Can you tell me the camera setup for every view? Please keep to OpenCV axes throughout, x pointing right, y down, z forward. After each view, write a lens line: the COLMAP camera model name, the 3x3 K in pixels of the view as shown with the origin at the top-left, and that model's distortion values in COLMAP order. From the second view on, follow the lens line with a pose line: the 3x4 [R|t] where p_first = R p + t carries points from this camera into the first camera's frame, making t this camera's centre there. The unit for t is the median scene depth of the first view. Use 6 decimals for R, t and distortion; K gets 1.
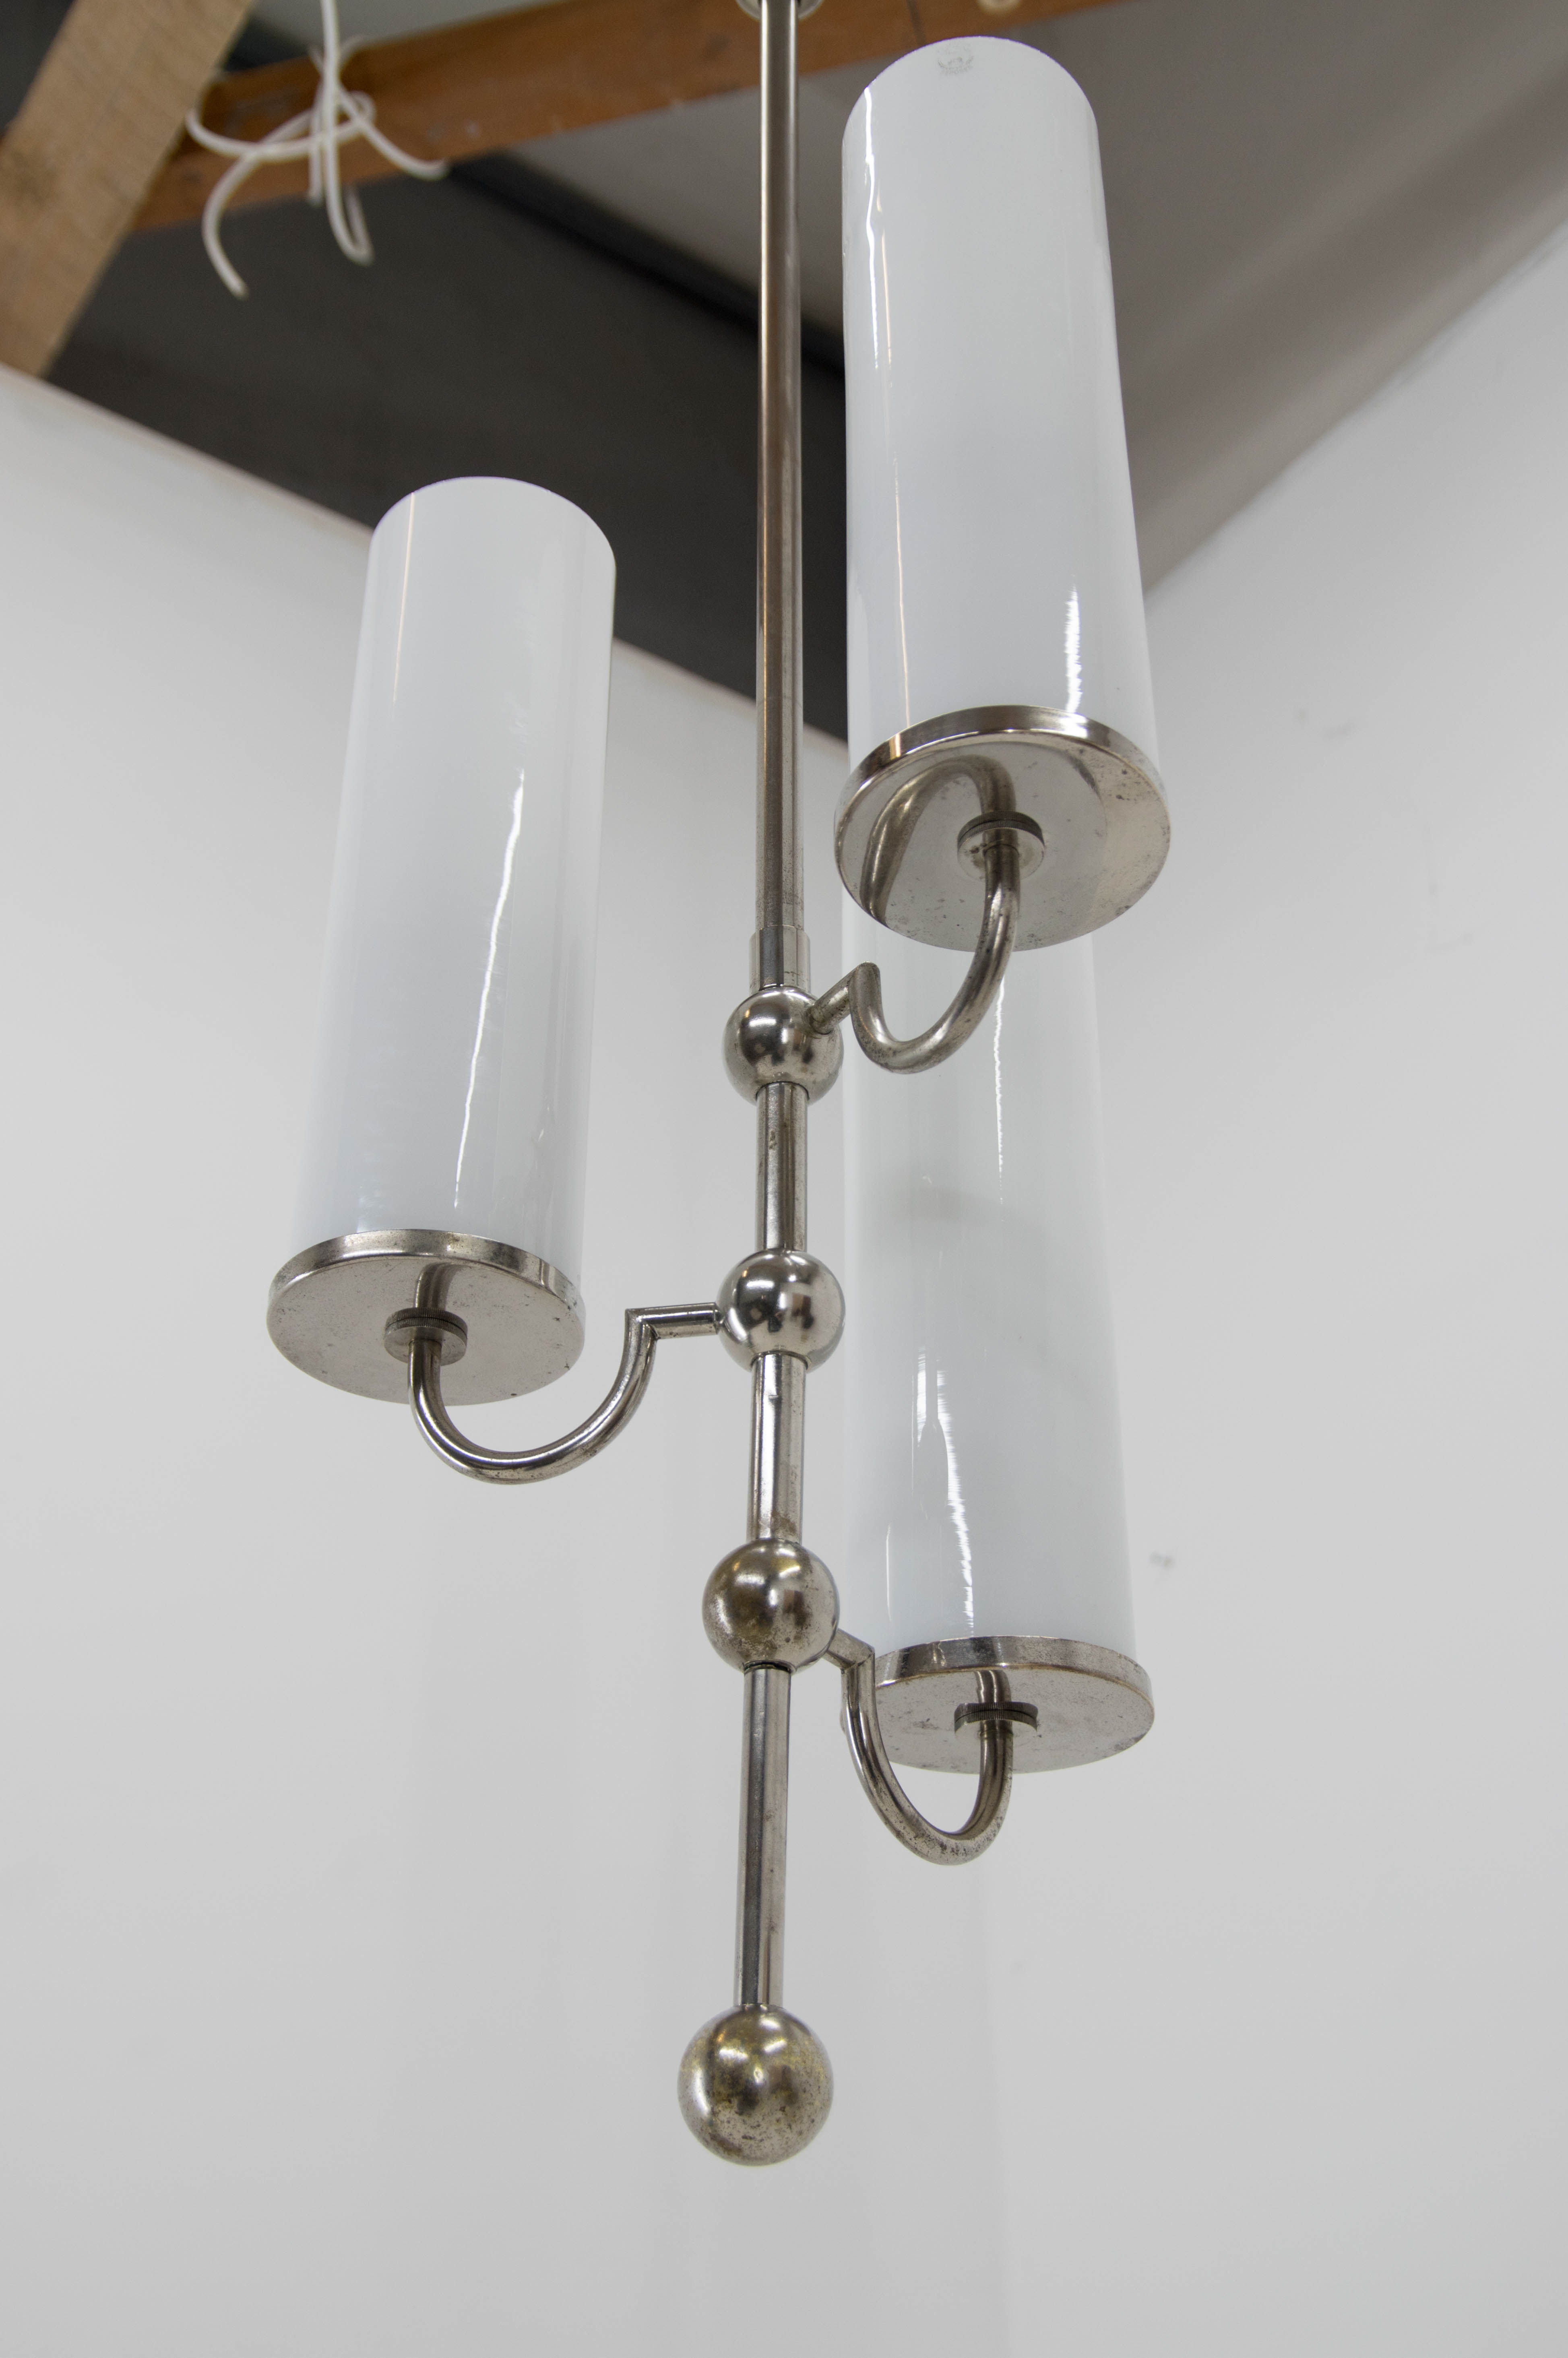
lens RADIAL K [[2608.0, 0, 780.8], [0, 2608.0, 1179.7], [0, 0, 1]] dist [-0.036103, 0.000000]
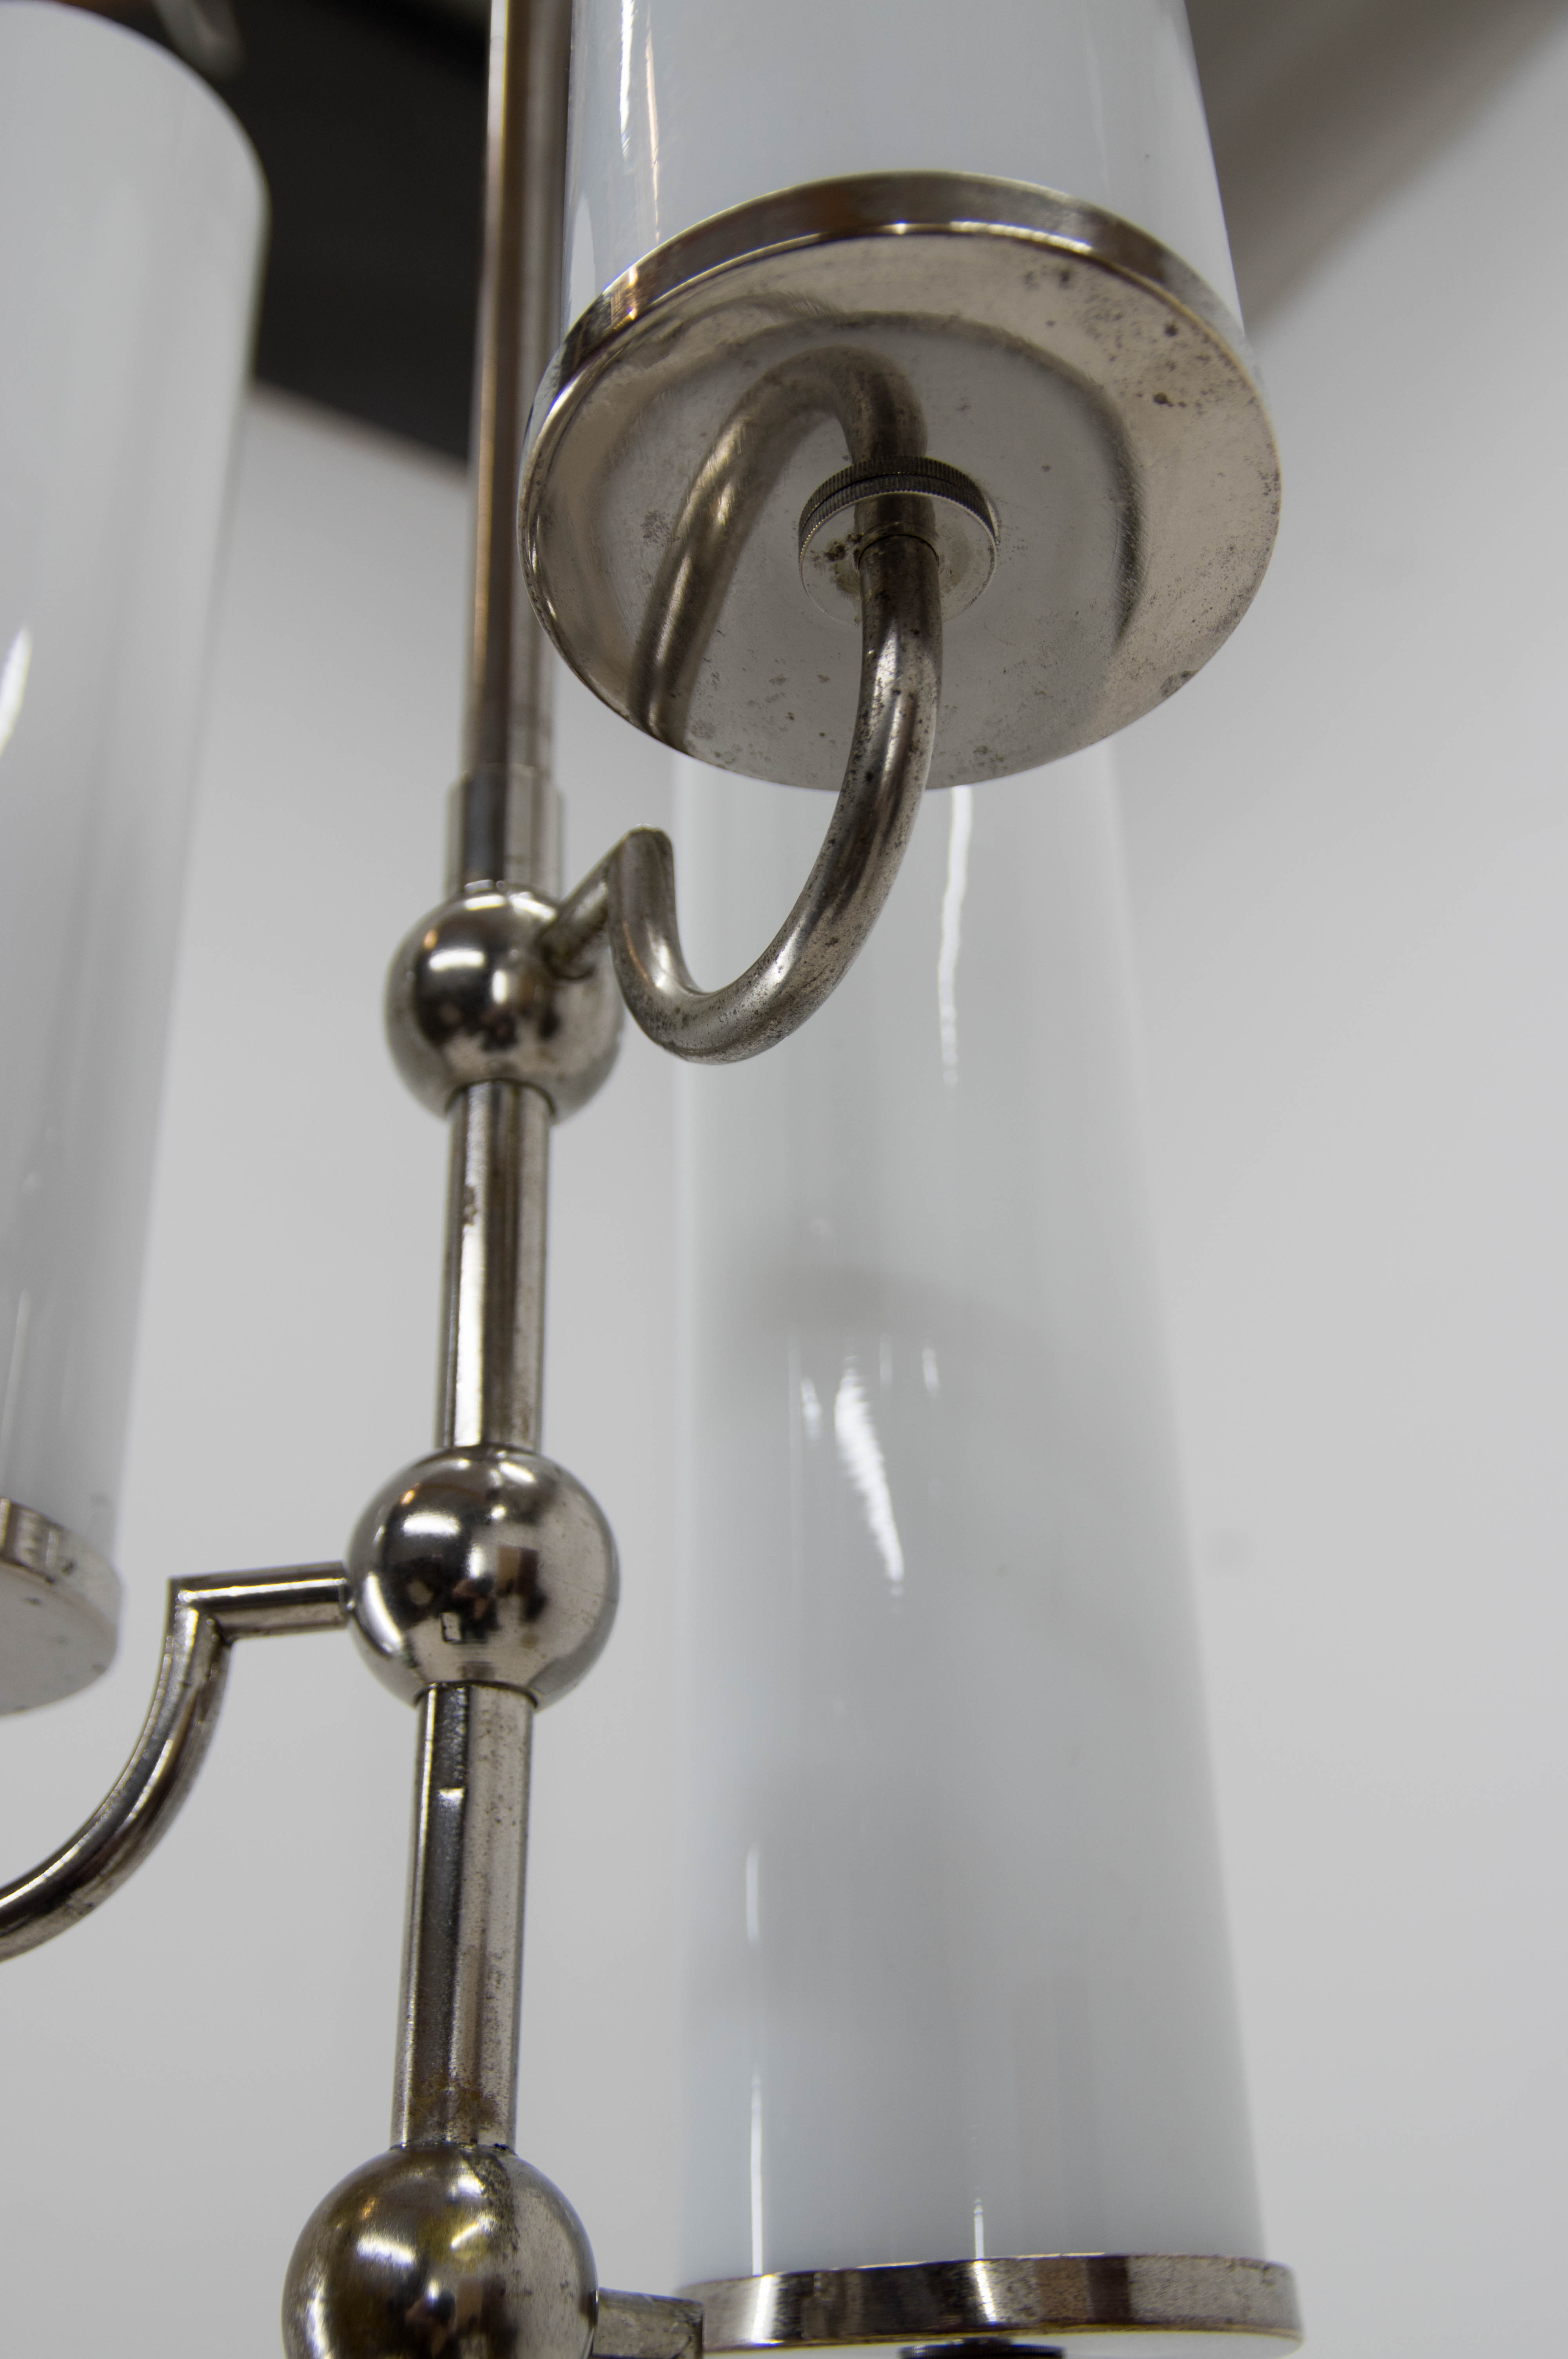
lens RADIAL K [[2608.6, 0, 791.2], [0, 2608.6, 1168.1], [0, 0, 1]] dist [-0.036103, 0.000000]
pose [[0.998962, -0.044062, -0.011533, 0.064349], [0.044367, 0.998631, 0.027695, -0.033800], [0.010297, -0.028177, 0.999550, 0.533981]]
